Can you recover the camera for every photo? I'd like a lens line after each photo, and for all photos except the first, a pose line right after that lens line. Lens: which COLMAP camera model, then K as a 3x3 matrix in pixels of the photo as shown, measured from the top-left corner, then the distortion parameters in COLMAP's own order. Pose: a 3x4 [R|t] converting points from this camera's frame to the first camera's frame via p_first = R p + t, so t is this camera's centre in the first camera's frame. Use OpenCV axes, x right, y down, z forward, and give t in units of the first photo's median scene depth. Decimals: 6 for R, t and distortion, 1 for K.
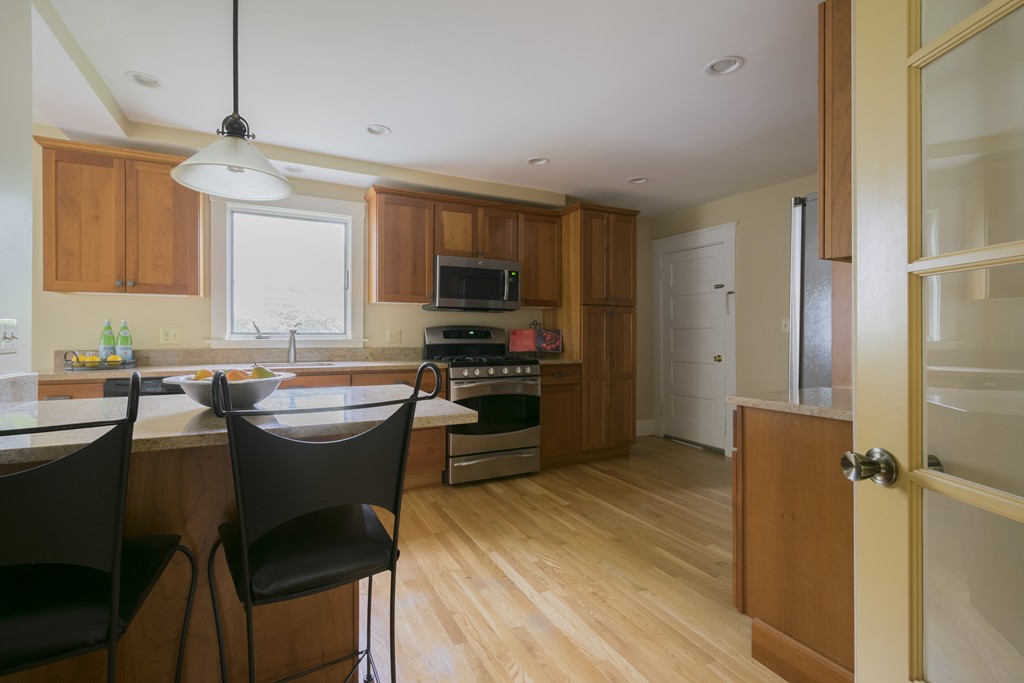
lens RADIAL K [[458.3, 0, 495.5], [0, 458.3, 335.3], [0, 0, 1]] dist [0.005267, -0.000190]
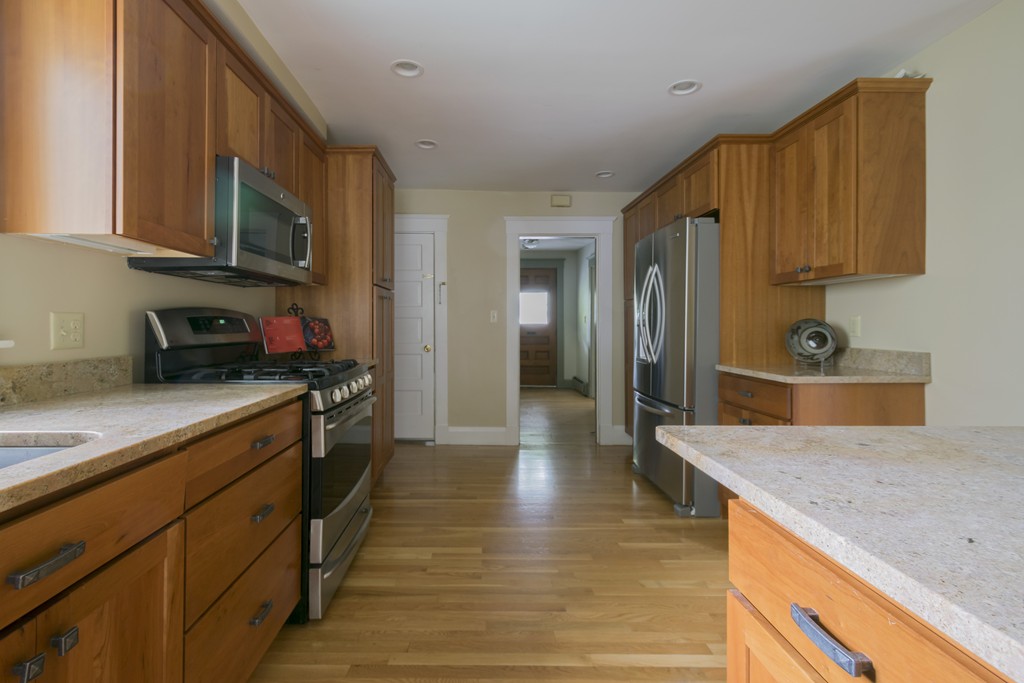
lens RADIAL K [[458.3, 0, 481.1], [0, 458.3, 326.3], [0, 0, 1]] dist [0.005267, -0.000190]
pose [[0.442632, -0.005163, 0.896688, -0.398309], [0.000715, 0.999985, 0.005404, -0.003281], [-0.896703, -0.001751, 0.442630, 0.511316]]
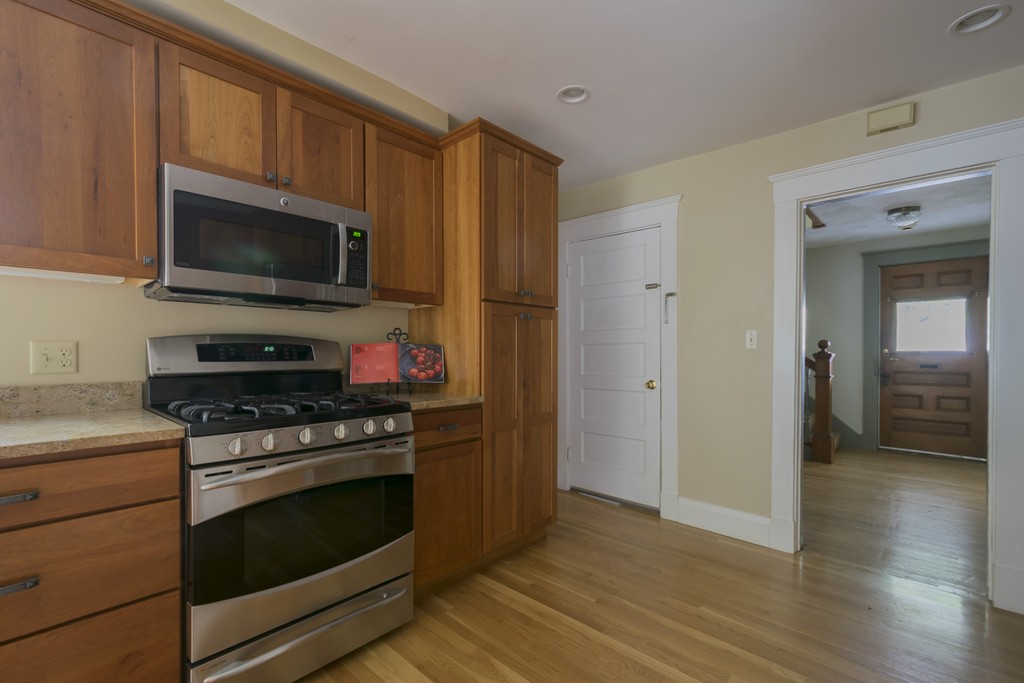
lens RADIAL K [[458.3, 0, 507.5], [0, 458.3, 359.4], [0, 0, 1]] dist [0.005267, -0.000190]
pose [[0.934689, -0.006499, 0.355408, 0.013304], [0.001113, 0.999881, 0.015356, -0.001851], [-0.355466, -0.013958, 0.934585, 0.447940]]
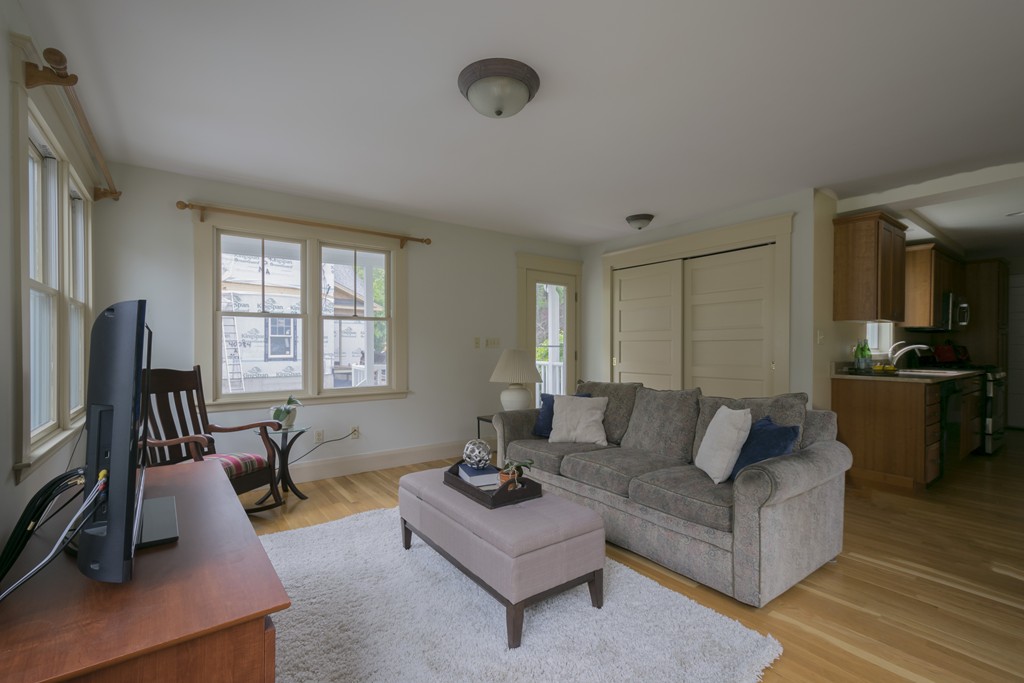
lens RADIAL K [[458.3, 0, 510.9], [0, 458.3, 349.5], [0, 0, 1]] dist [0.005267, -0.000190]
pose [[0.982649, 0.000463, 0.185476, -1.547752], [-0.001477, 0.999985, 0.005329, -0.007106], [-0.185471, -0.005511, 0.982634, -0.121094]]
